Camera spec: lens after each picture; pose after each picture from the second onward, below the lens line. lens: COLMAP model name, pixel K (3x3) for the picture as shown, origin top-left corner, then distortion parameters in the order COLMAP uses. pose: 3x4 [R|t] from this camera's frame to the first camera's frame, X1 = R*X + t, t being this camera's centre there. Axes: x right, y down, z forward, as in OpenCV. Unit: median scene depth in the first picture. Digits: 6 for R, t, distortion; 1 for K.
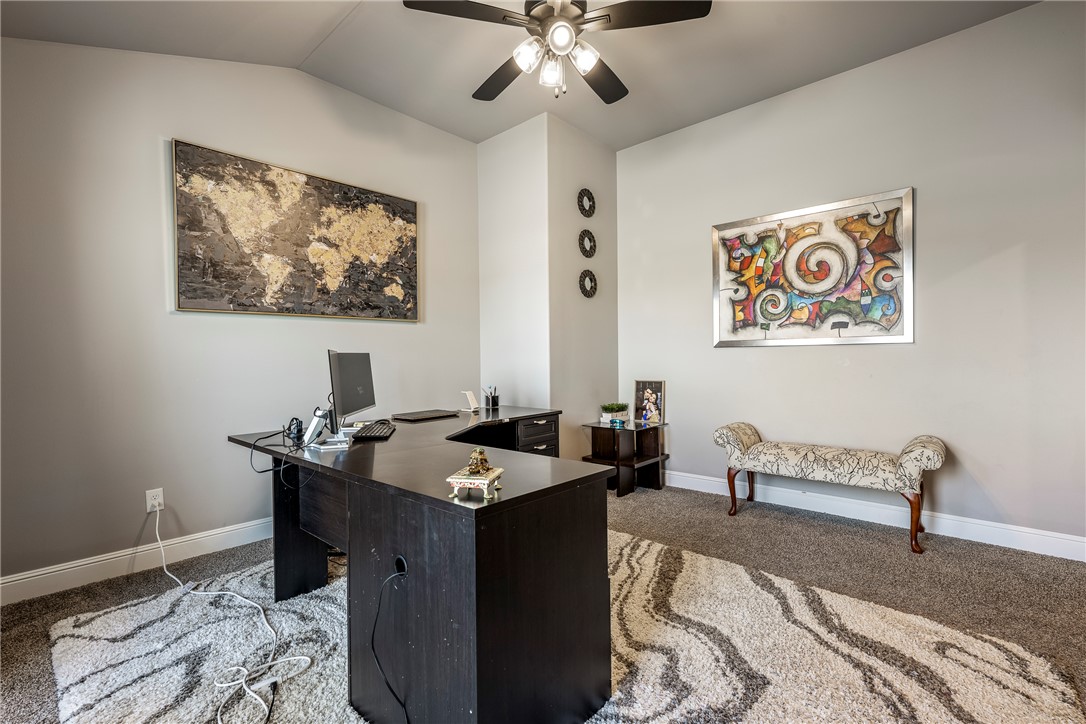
lens RADIAL K [[469.3, 0, 543.0], [0, 469.3, 362.0], [0, 0, 1]] dist [-0.000351, -0.000211]
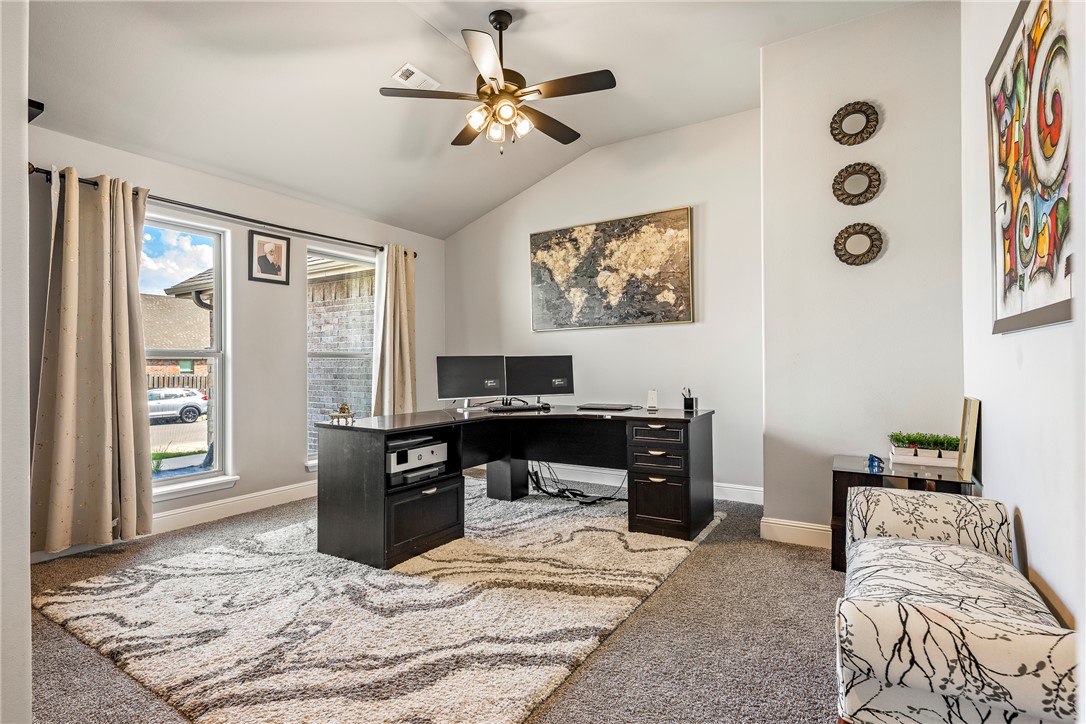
lens RADIAL K [[511.8, 0, 543.0], [0, 511.8, 362.0], [0, 0, 1]] dist [-0.018917, -0.000245]
pose [[0.209296, 0.005796, -0.977835, 0.879483], [0.002418, 0.999976, 0.006445, -0.008070], [0.977849, -0.003714, 0.209277, 0.518449]]
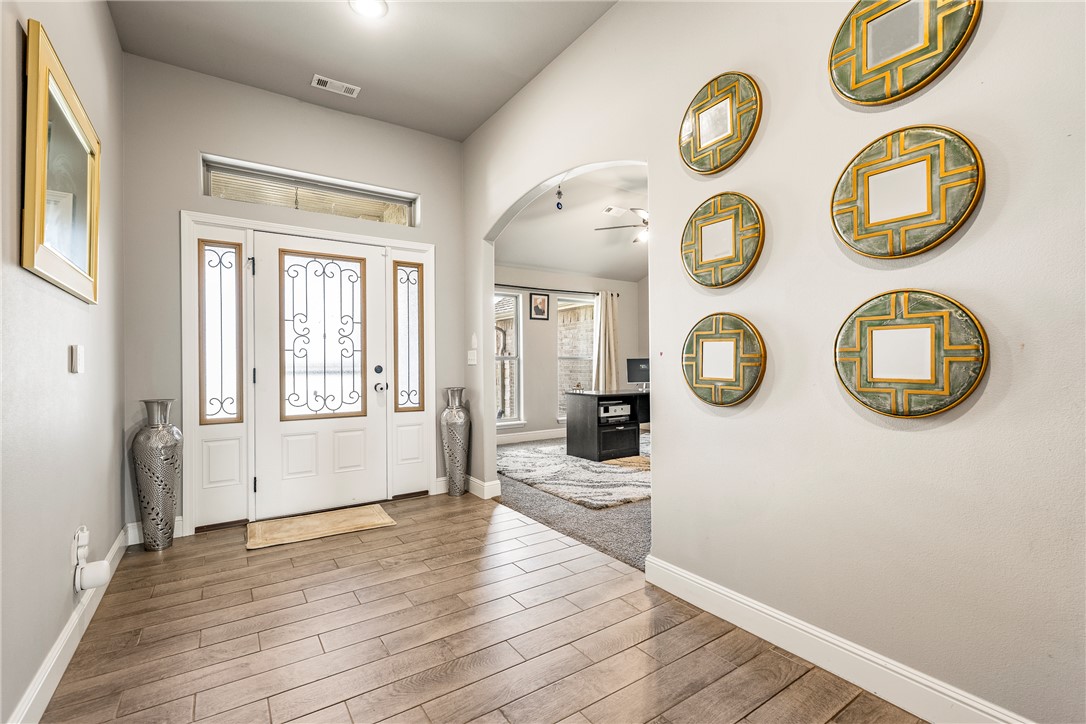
lens RADIAL K [[483.6, 0, 543.0], [0, 483.6, 362.0], [0, 0, 1]] dist [-0.001662, -0.000449]
pose [[-0.217474, 0.007216, -0.976039, 1.586839], [0.010003, 0.999937, 0.005164, -0.013563], [0.976015, -0.008640, -0.217533, 0.608503]]
